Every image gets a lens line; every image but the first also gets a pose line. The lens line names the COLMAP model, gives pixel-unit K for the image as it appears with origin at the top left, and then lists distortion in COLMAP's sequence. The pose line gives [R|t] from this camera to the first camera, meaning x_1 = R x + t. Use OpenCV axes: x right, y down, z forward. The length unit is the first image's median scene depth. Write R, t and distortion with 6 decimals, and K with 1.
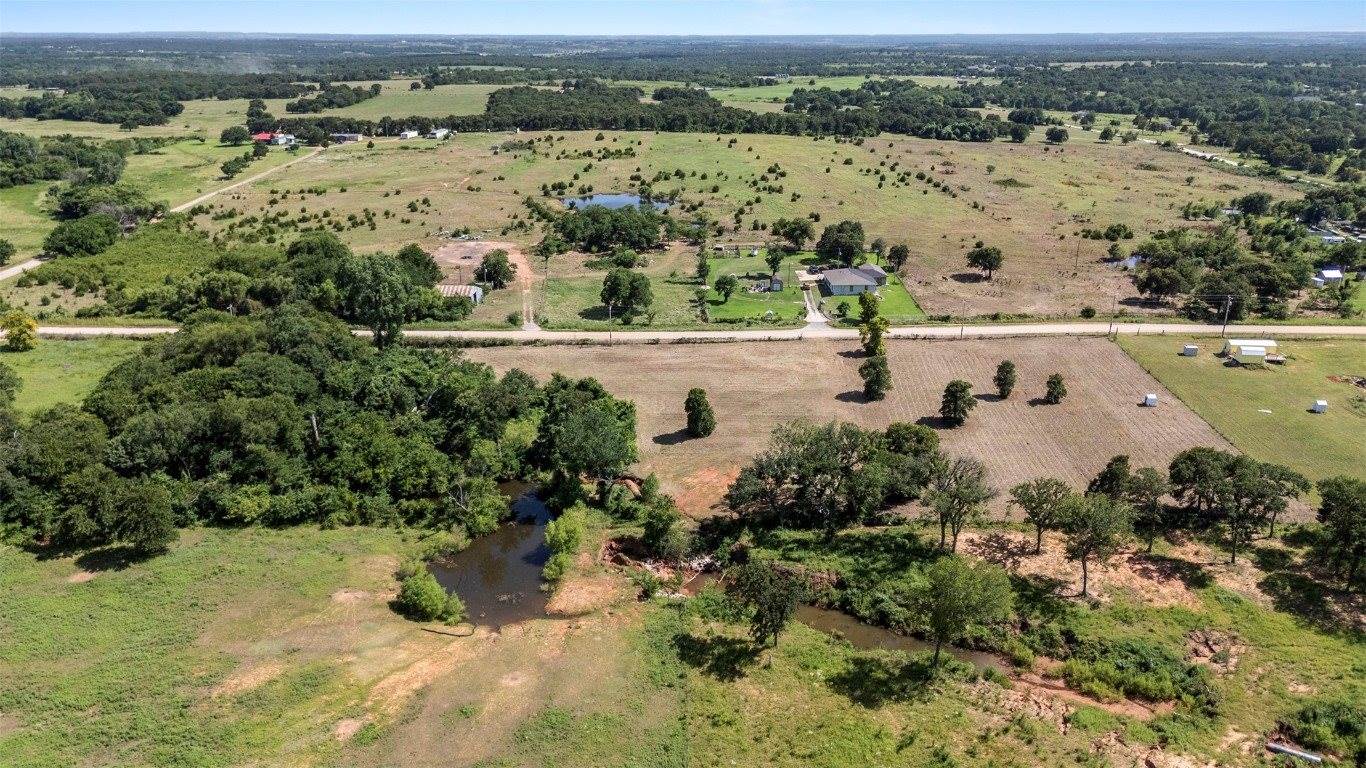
lens RADIAL K [[1008.4, 0, 683.0], [0, 1008.4, 384.0], [0, 0, 1]] dist [0.014676, 0.006164]
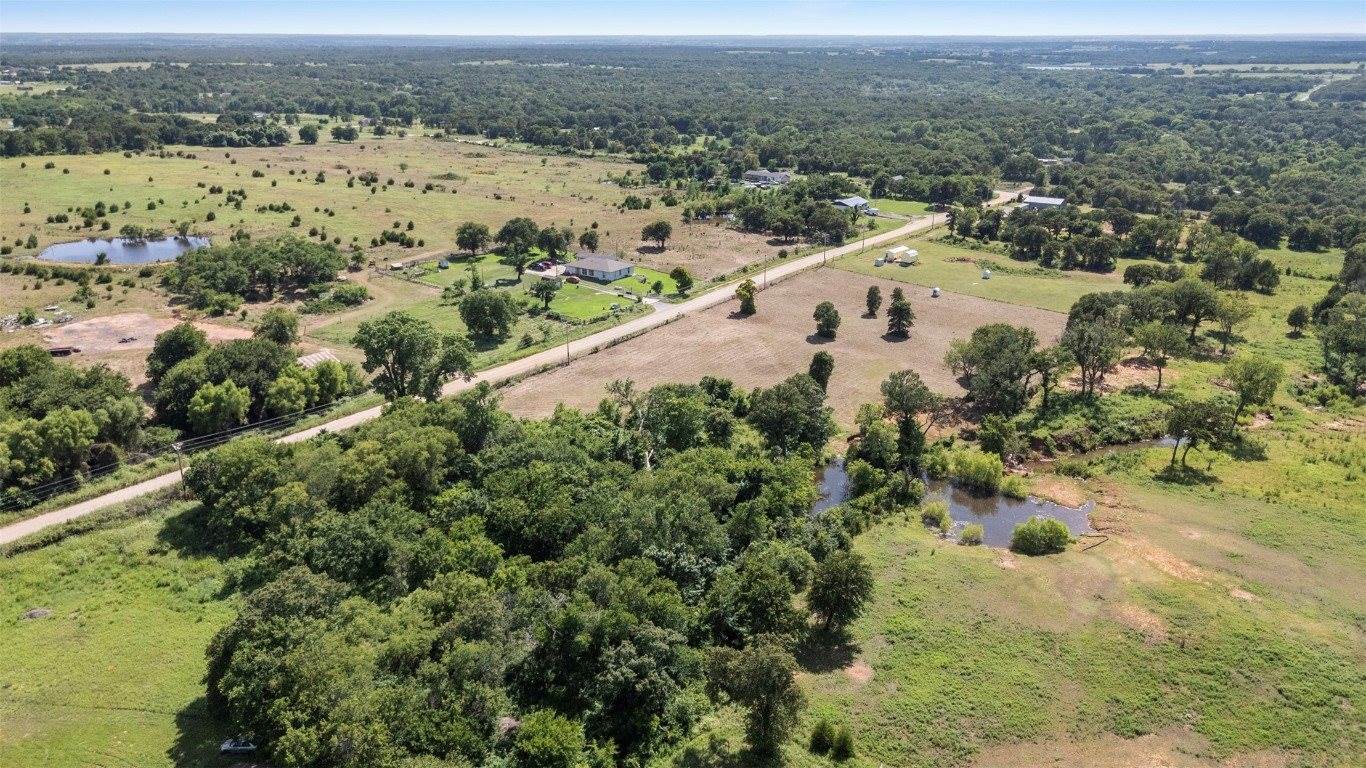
lens RADIAL K [[1008.4, 0, 683.0], [0, 1008.4, 384.0], [0, 0, 1]] dist [0.014676, 0.006164]
pose [[0.605830, -0.257554, 0.752752, -0.366160], [0.258191, 0.958589, 0.120183, -0.053116], [-0.752534, 0.121543, 0.647240, 0.153910]]
